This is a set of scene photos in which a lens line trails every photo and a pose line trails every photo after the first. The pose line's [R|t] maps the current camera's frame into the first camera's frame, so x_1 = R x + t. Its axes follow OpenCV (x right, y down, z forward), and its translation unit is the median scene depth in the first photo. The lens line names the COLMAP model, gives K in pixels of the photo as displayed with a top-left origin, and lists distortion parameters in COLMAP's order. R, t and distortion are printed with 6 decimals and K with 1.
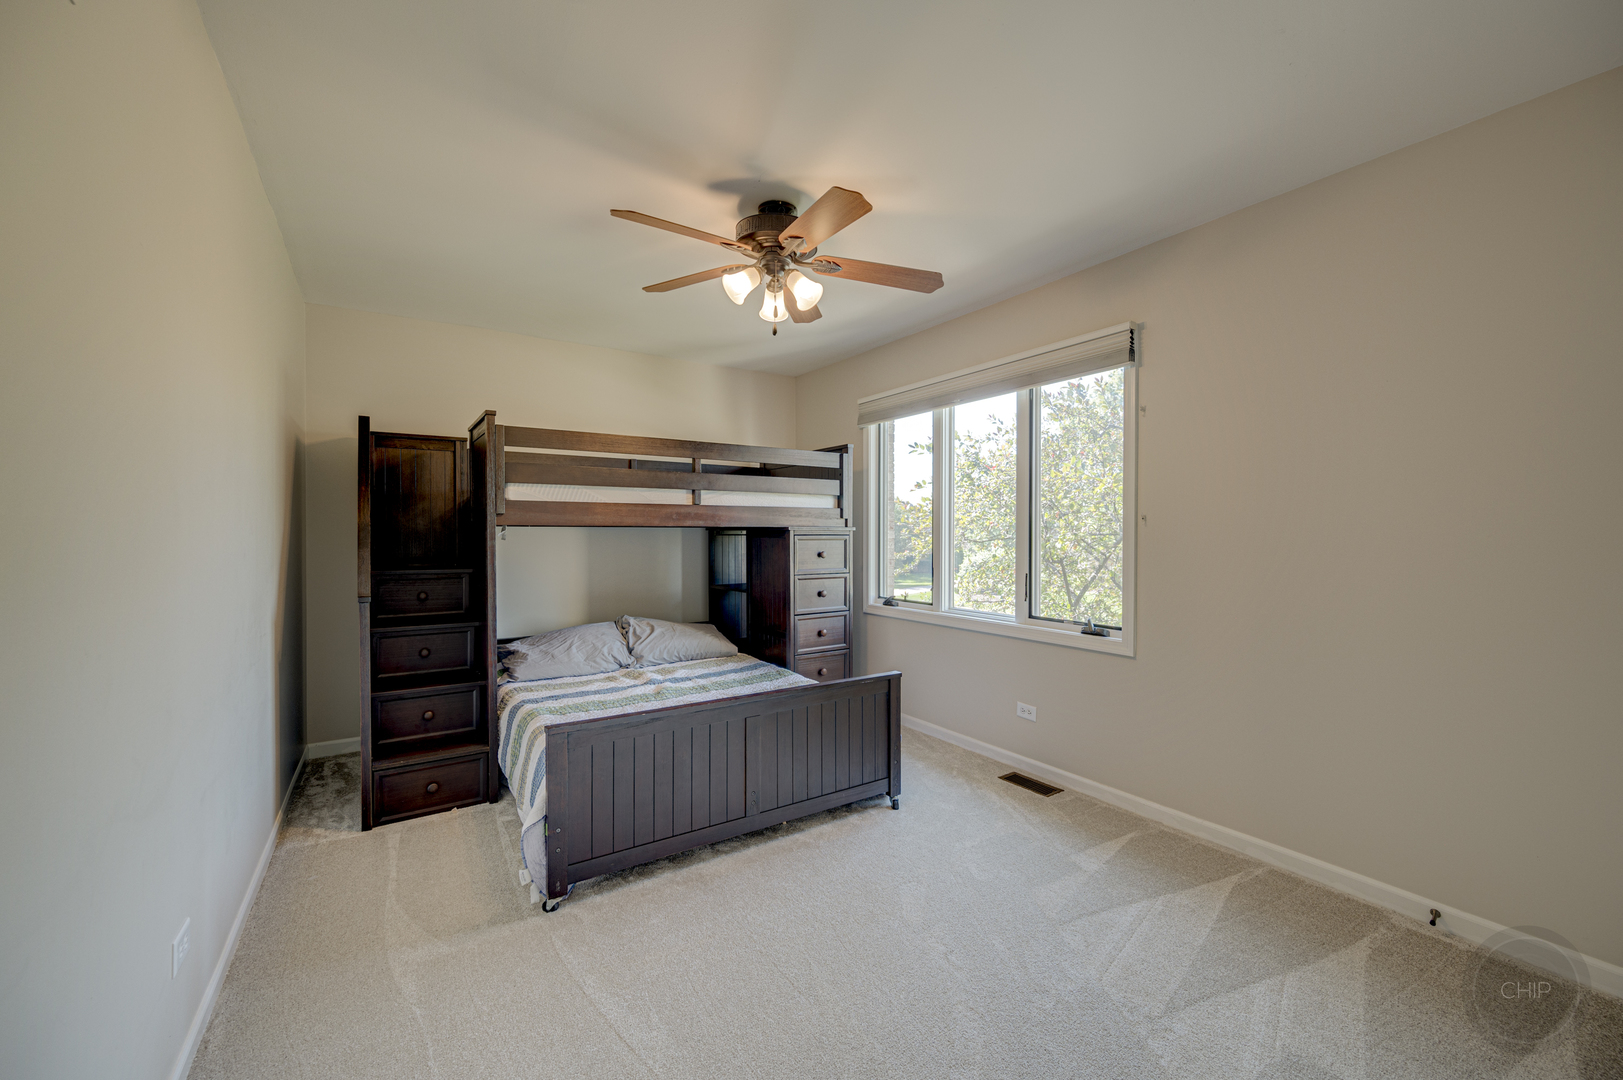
lens RADIAL K [[647.3, 0, 815.6], [0, 647.3, 533.3], [0, 0, 1]] dist [-0.000671, -0.000135]
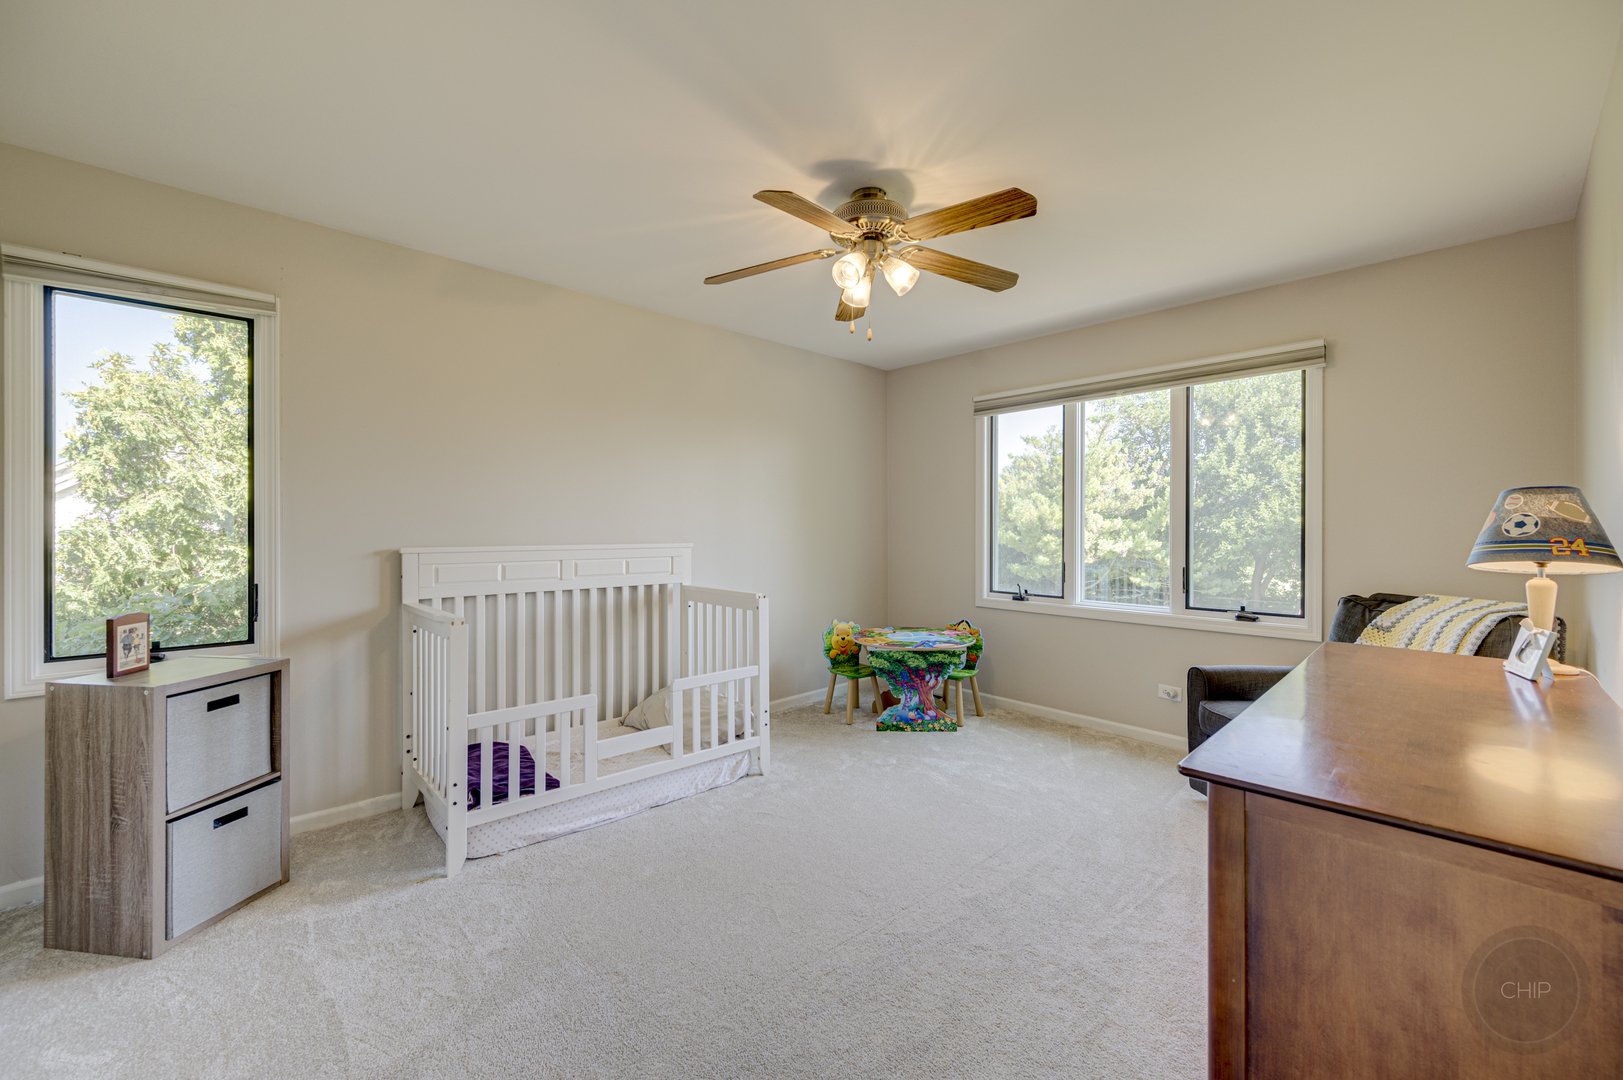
lens RADIAL K [[647.3, 0, 815.6], [0, 647.3, 533.3], [0, 0, 1]] dist [-0.000671, -0.000135]
pose [[0.983777, 0.001582, 0.179386, -0.430841], [-0.001277, 0.999998, -0.001818, 0.013034], [-0.179389, 0.001559, 0.983777, 0.090690]]
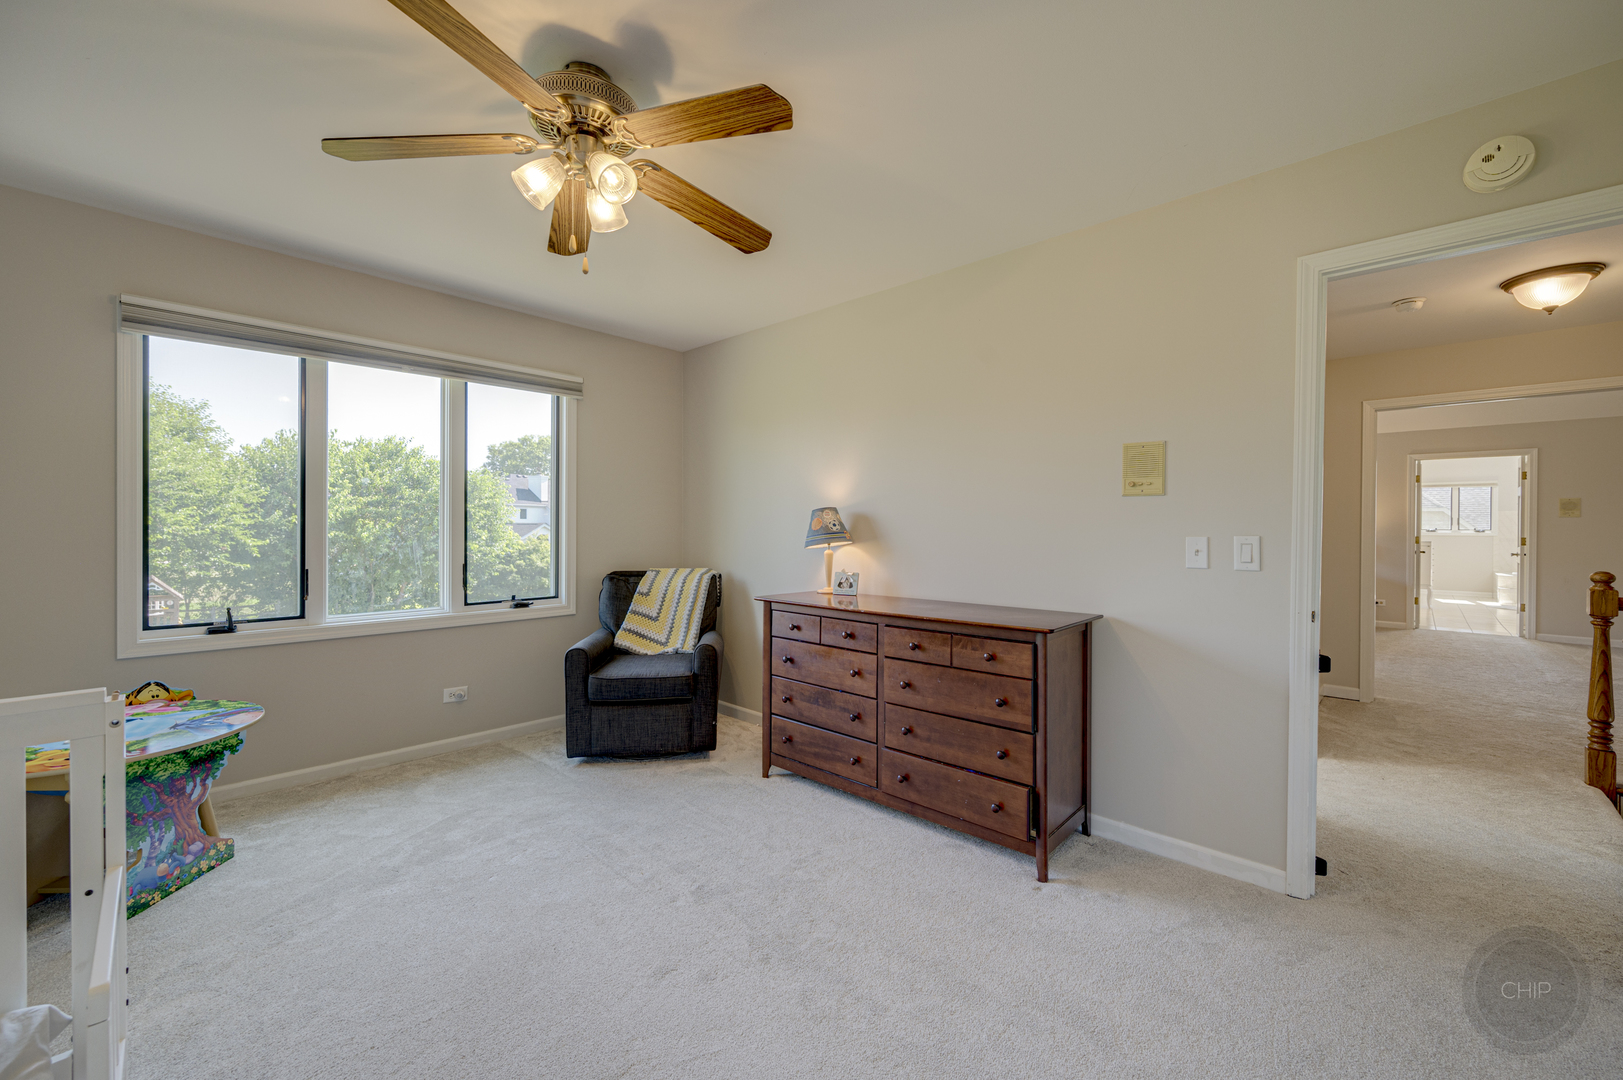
lens RADIAL K [[647.3, 0, 815.6], [0, 647.3, 533.3], [0, 0, 1]] dist [-0.000671, -0.000135]
pose [[-0.234586, -0.010902, 0.972034, -0.787070], [0.004401, 0.999915, 0.012276, 0.005969], [-0.972085, 0.007158, -0.234518, 0.693115]]
